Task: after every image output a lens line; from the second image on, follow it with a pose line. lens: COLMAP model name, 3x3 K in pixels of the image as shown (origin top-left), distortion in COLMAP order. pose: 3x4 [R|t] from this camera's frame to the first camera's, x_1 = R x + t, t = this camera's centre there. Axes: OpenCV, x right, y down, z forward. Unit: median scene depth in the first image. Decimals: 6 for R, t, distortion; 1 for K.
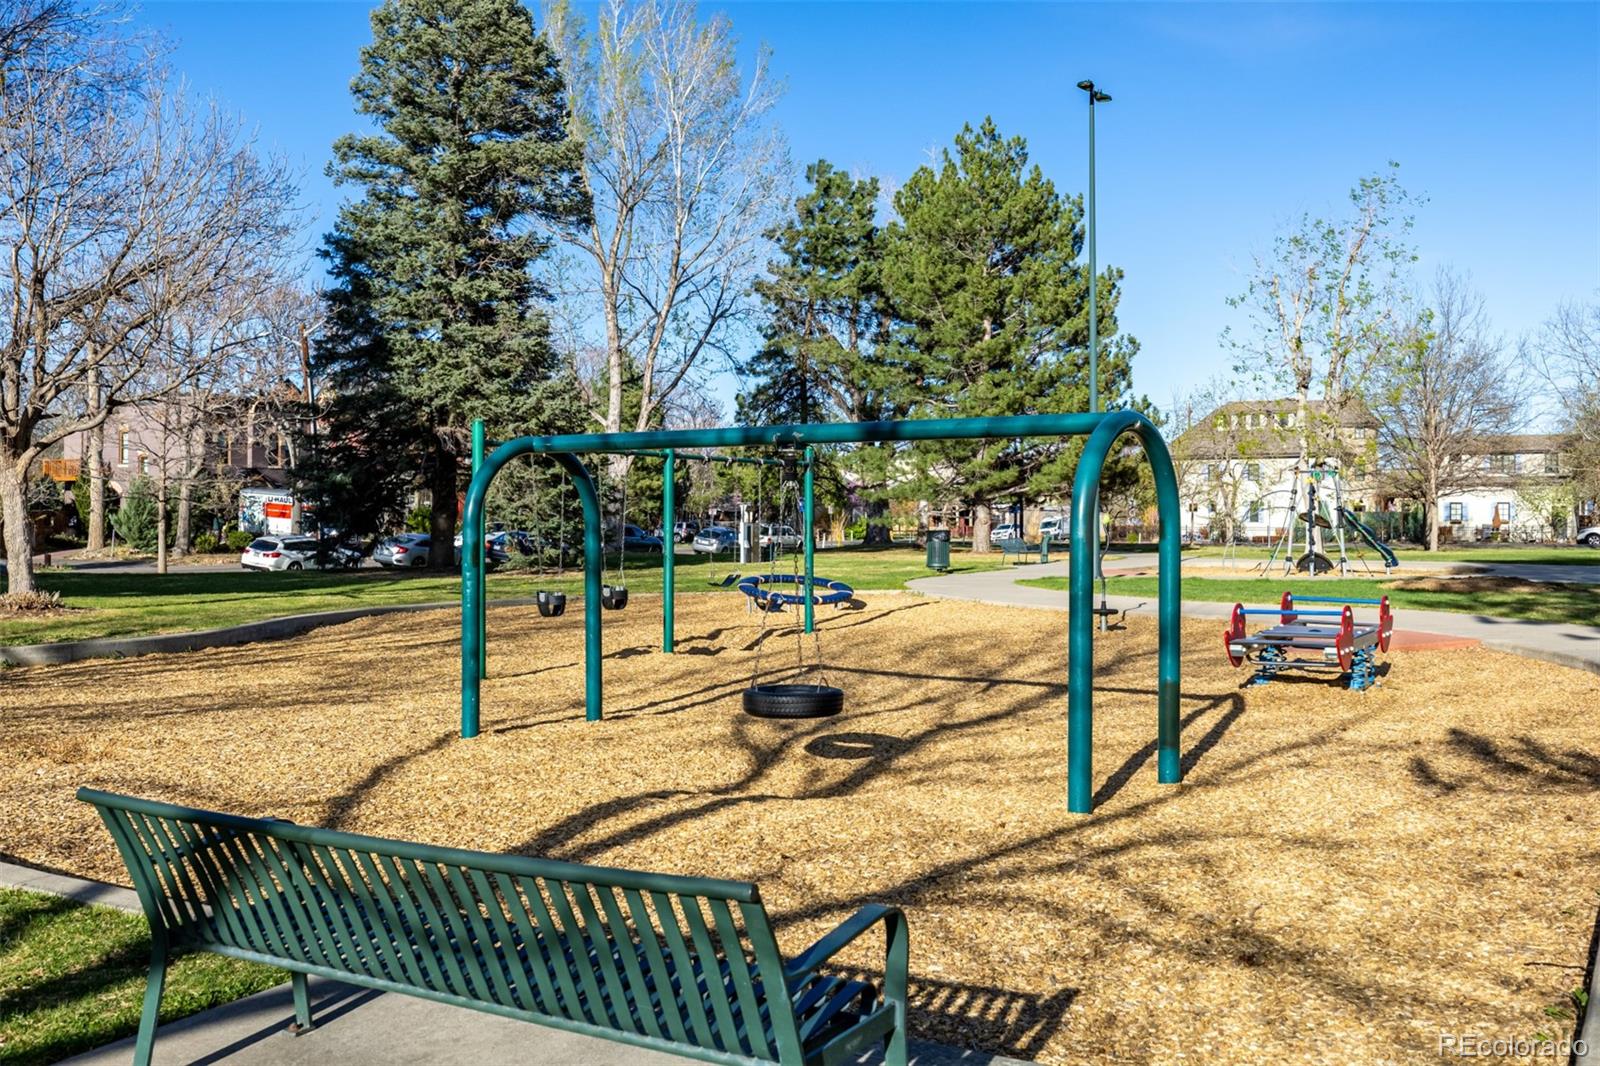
lens RADIAL K [[1505.5, 0, 800.0], [0, 1505.5, 533.0], [0, 0, 1]] dist [0.034556, -0.000330]
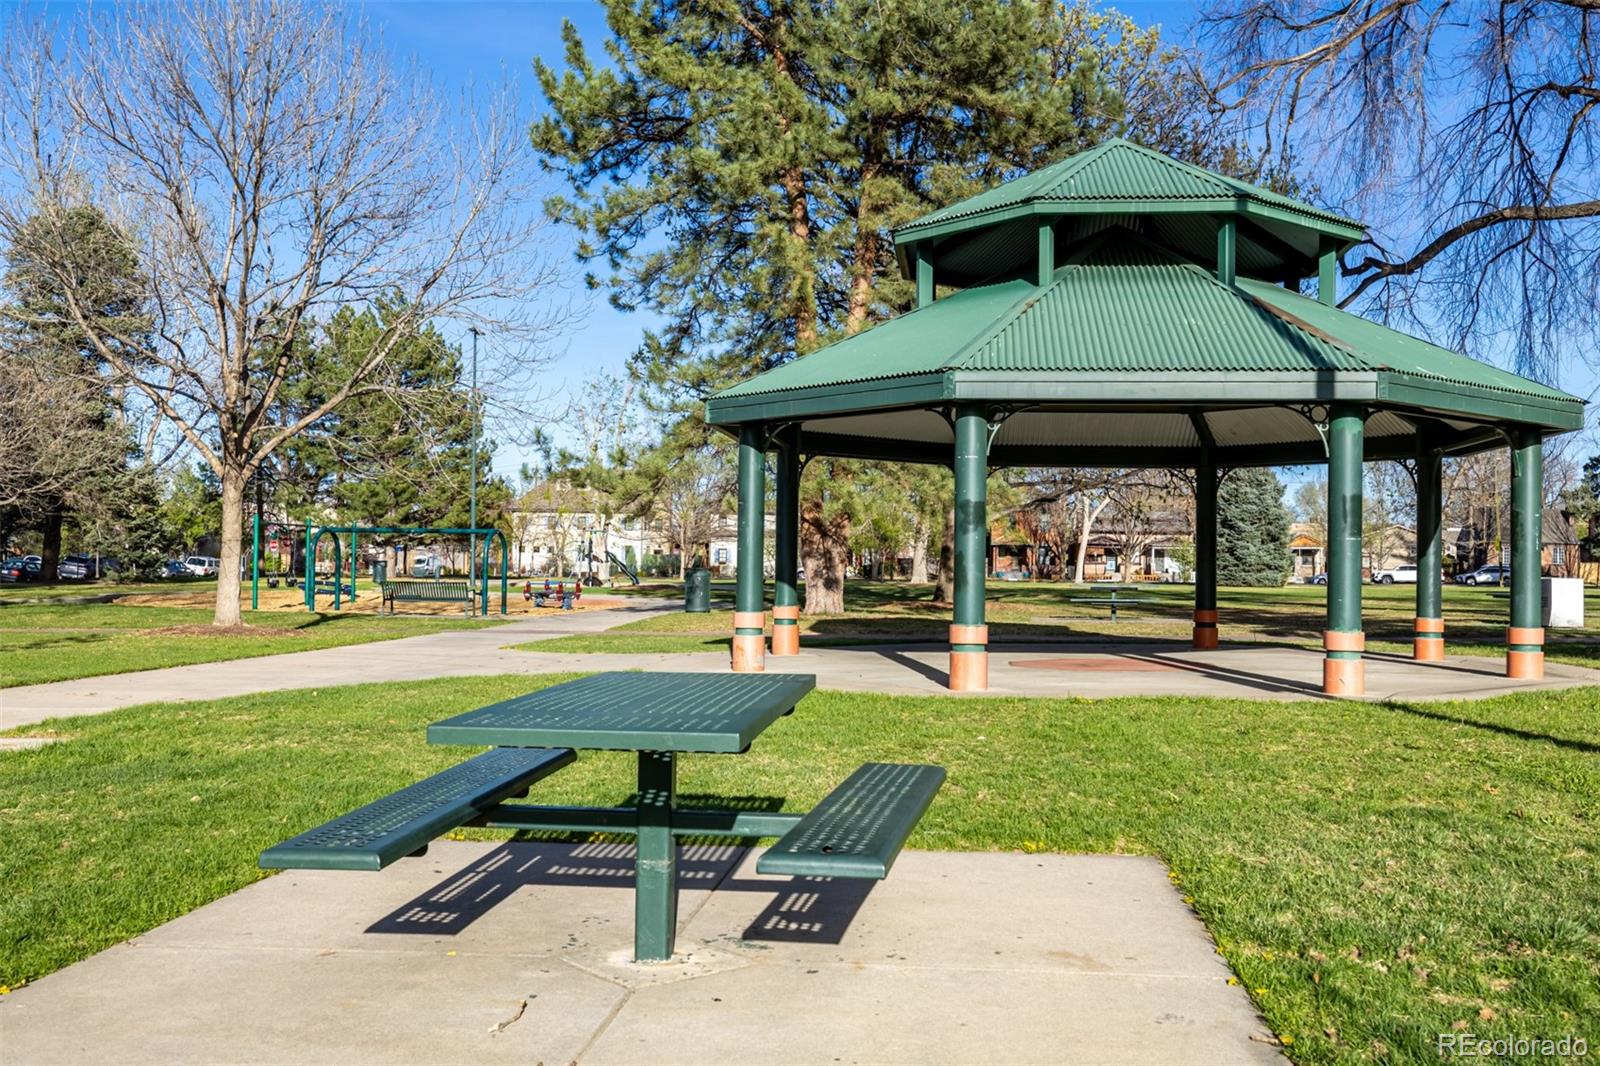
lens RADIAL K [[1505.5, 0, 800.0], [0, 1505.5, 533.0], [0, 0, 1]] dist [0.034556, -0.000330]
pose [[0.912093, 0.021266, 0.409431, -0.120549], [-0.010301, 0.999527, -0.028969, 0.007930], [-0.409854, 0.022205, 0.911881, -0.524433]]
